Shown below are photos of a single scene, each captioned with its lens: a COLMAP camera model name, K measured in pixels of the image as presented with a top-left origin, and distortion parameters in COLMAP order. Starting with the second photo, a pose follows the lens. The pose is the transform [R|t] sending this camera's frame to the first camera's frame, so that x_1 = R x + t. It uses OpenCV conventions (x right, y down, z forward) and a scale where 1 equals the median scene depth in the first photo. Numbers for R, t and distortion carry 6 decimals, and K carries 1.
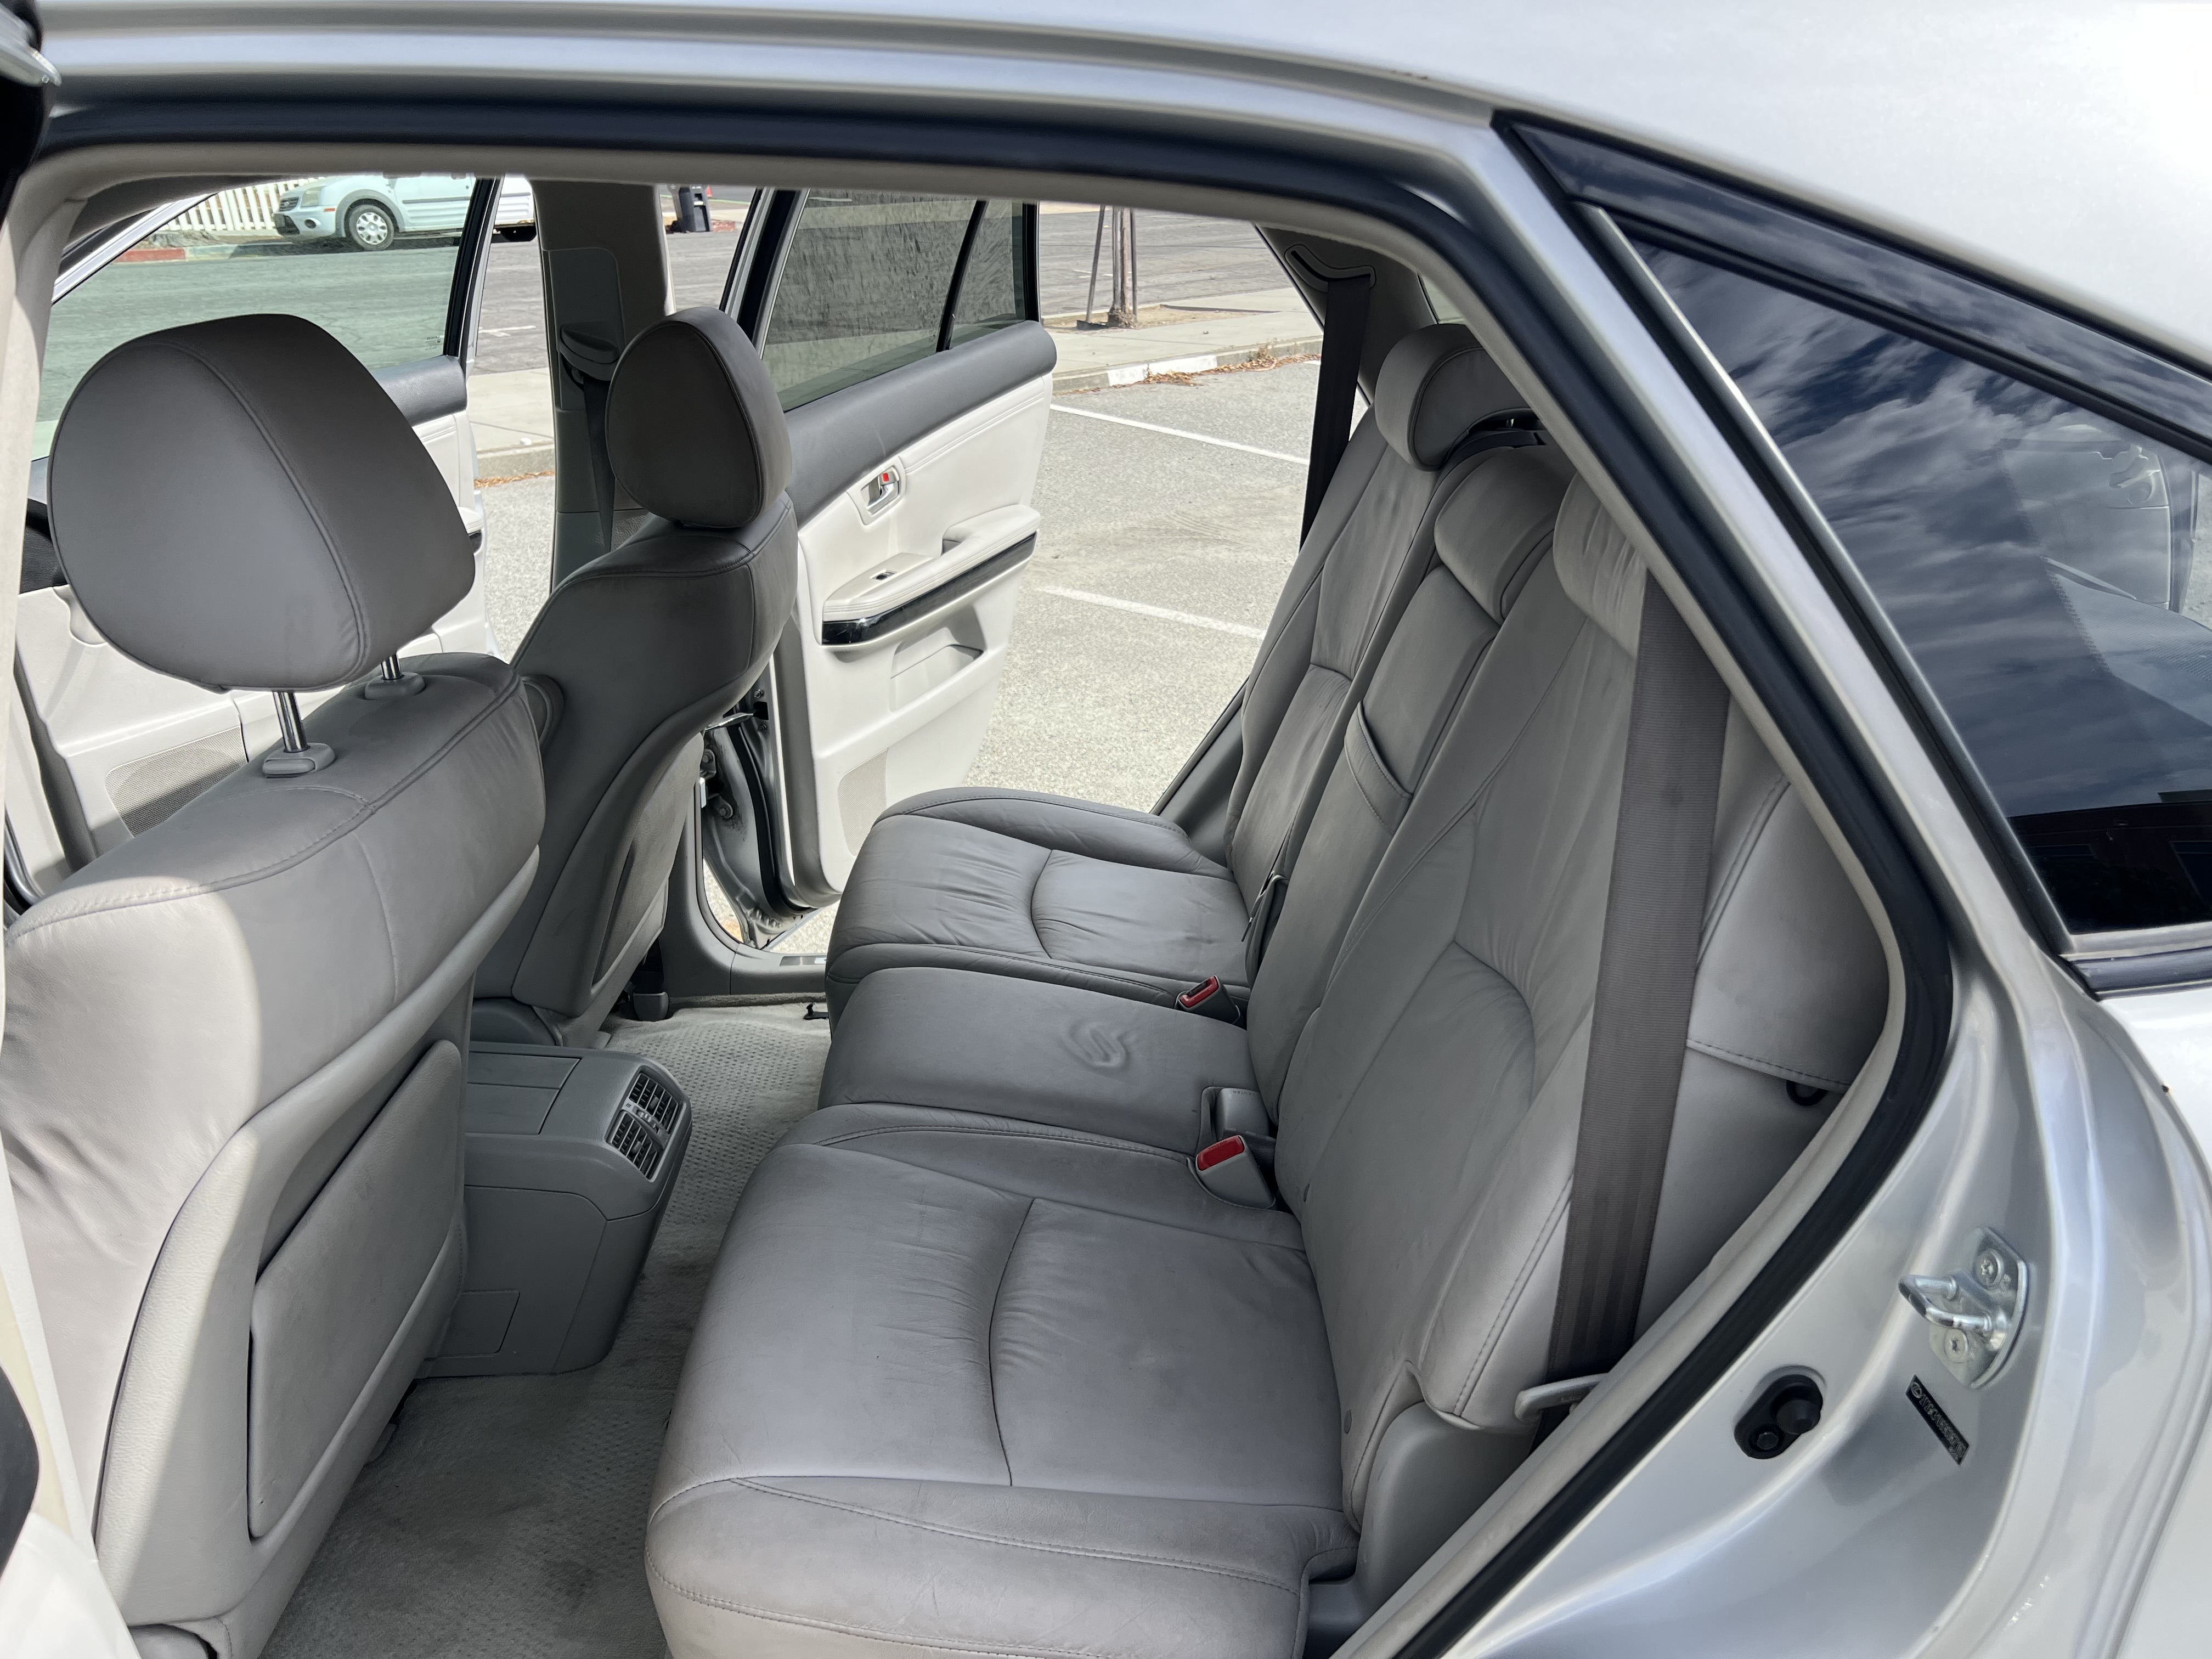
lens RADIAL K [[1652.8, 0, 1089.5], [0, 1652.8, 828.0], [0, 0, 1]] dist [0.056895, -0.063520]
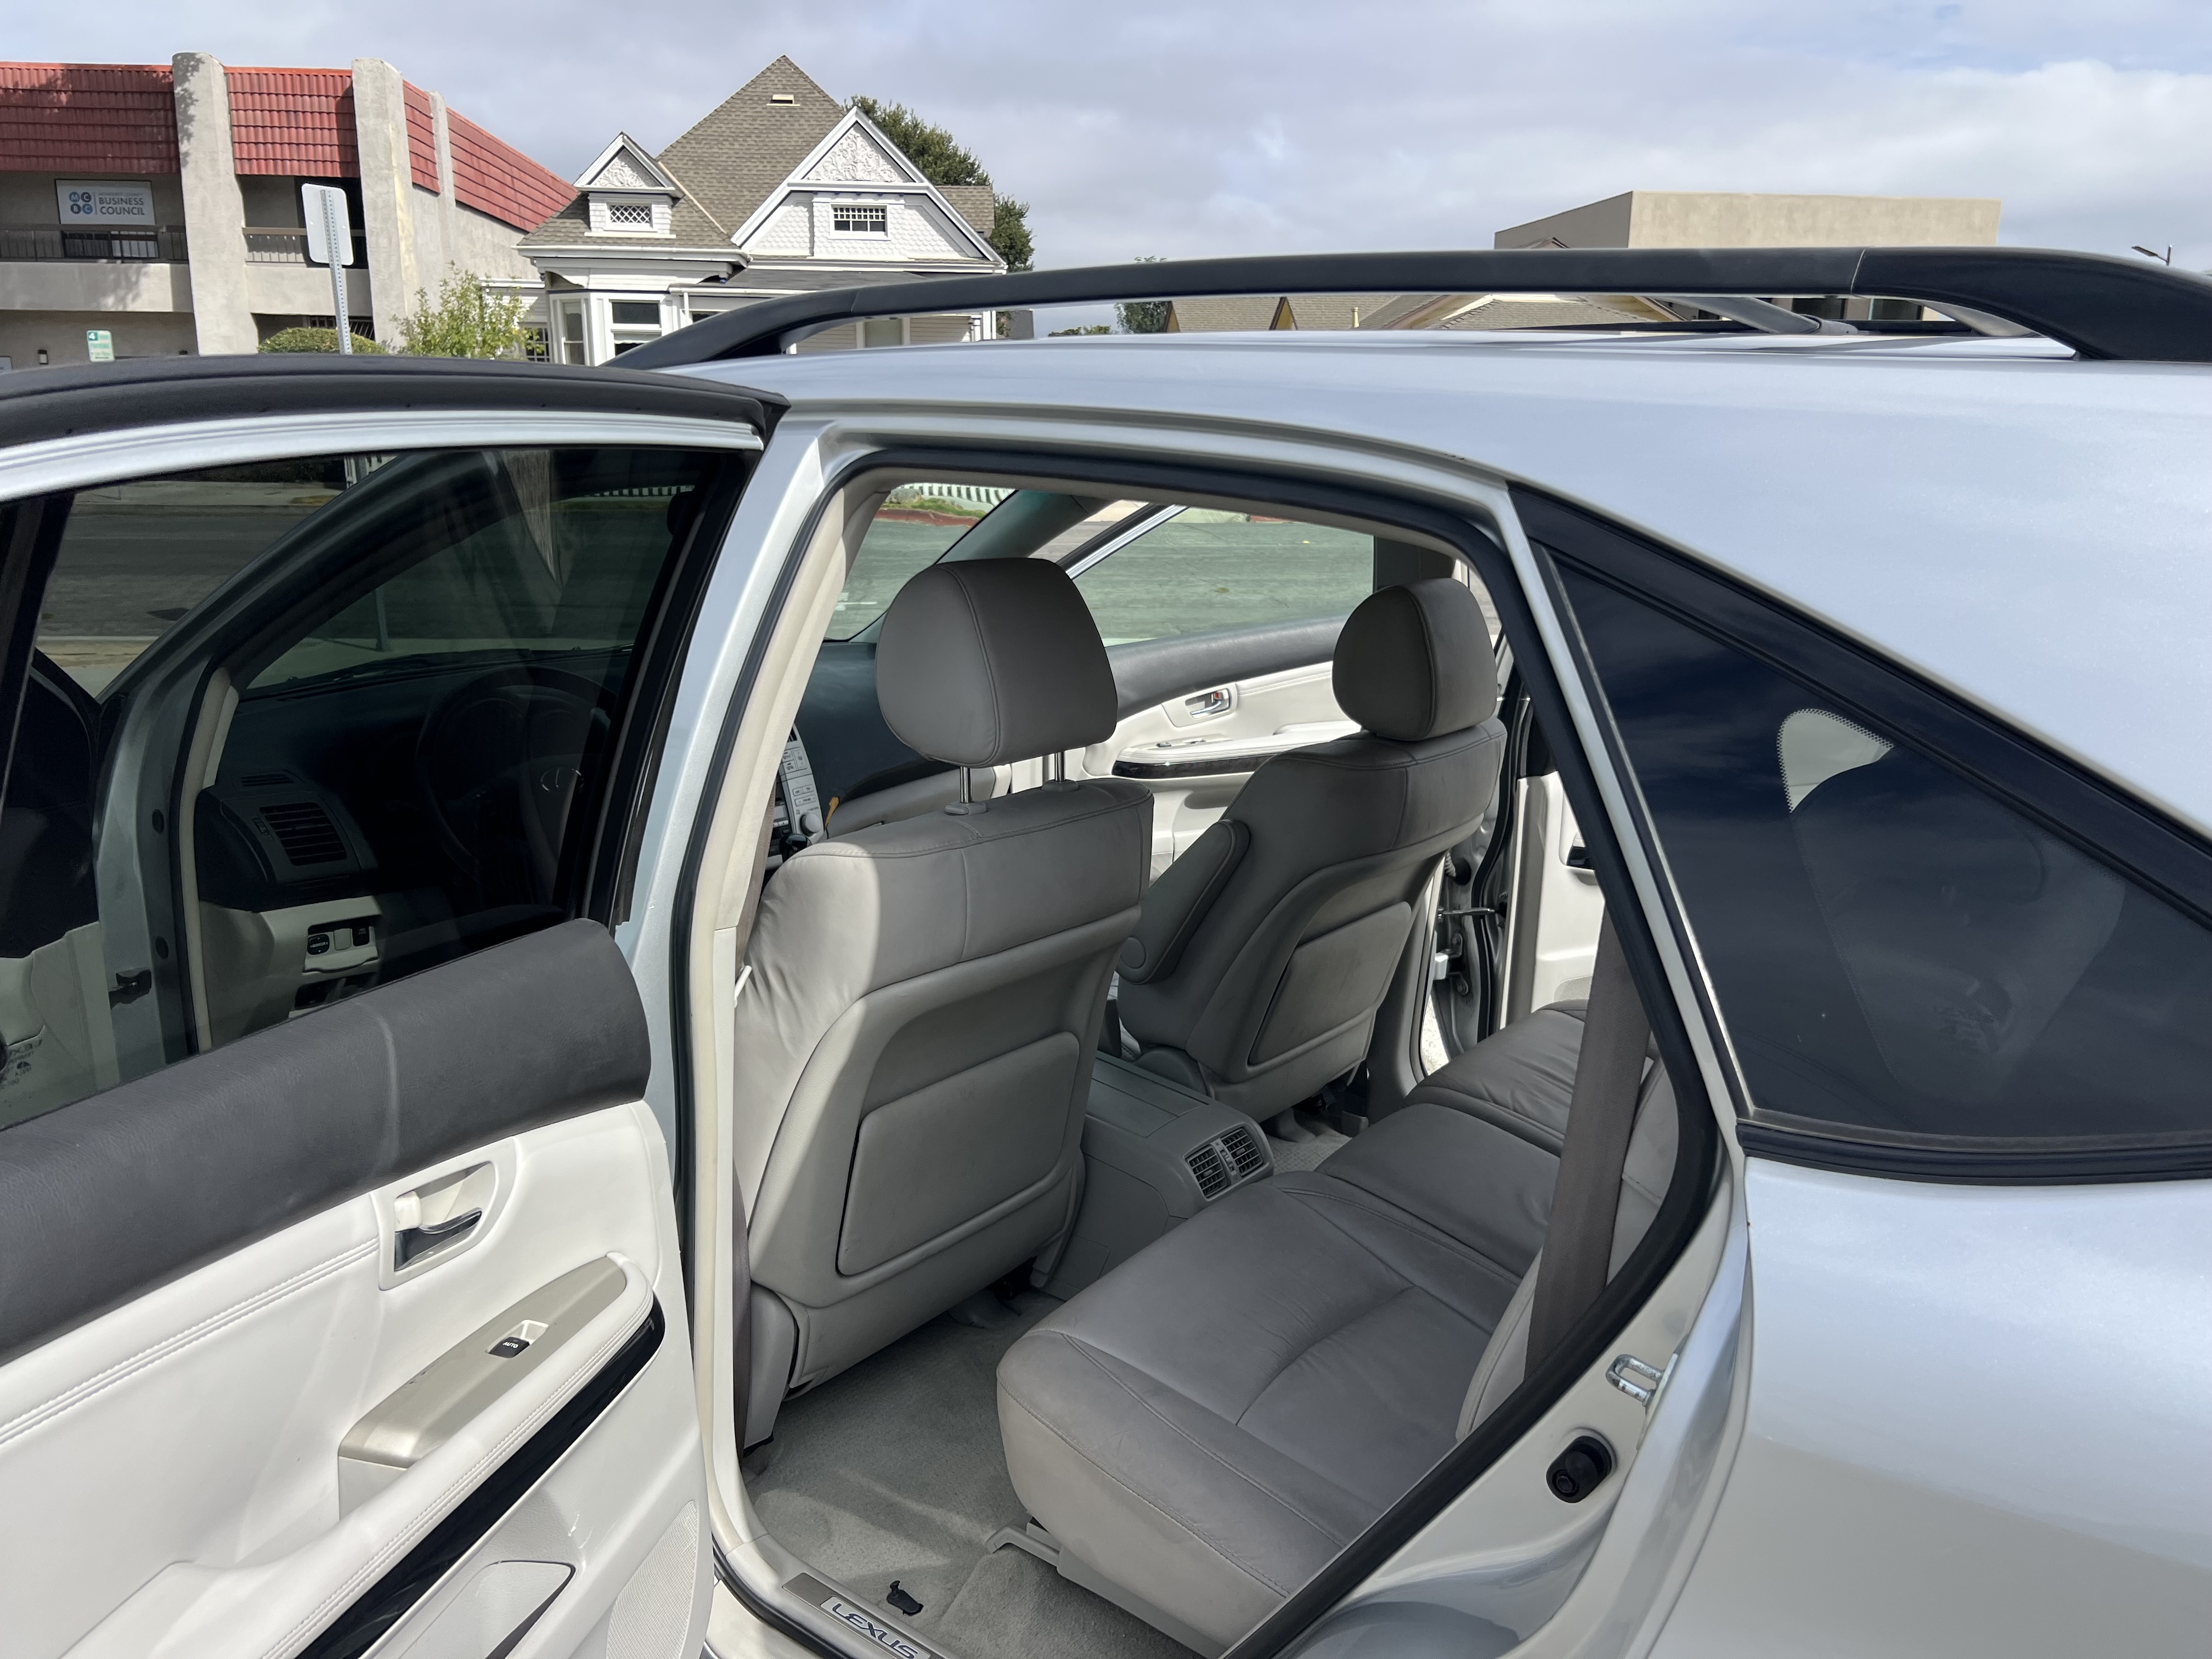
lens RADIAL K [[1652.8, 0, 1129.3], [0, 1652.8, 820.9], [0, 0, 1]] dist [0.056895, -0.063520]
pose [[0.785147, 0.169101, -0.595776, 0.713373], [-0.260426, 0.962961, -0.069884, 0.049857], [0.561892, 0.210025, 0.800104, -0.262825]]
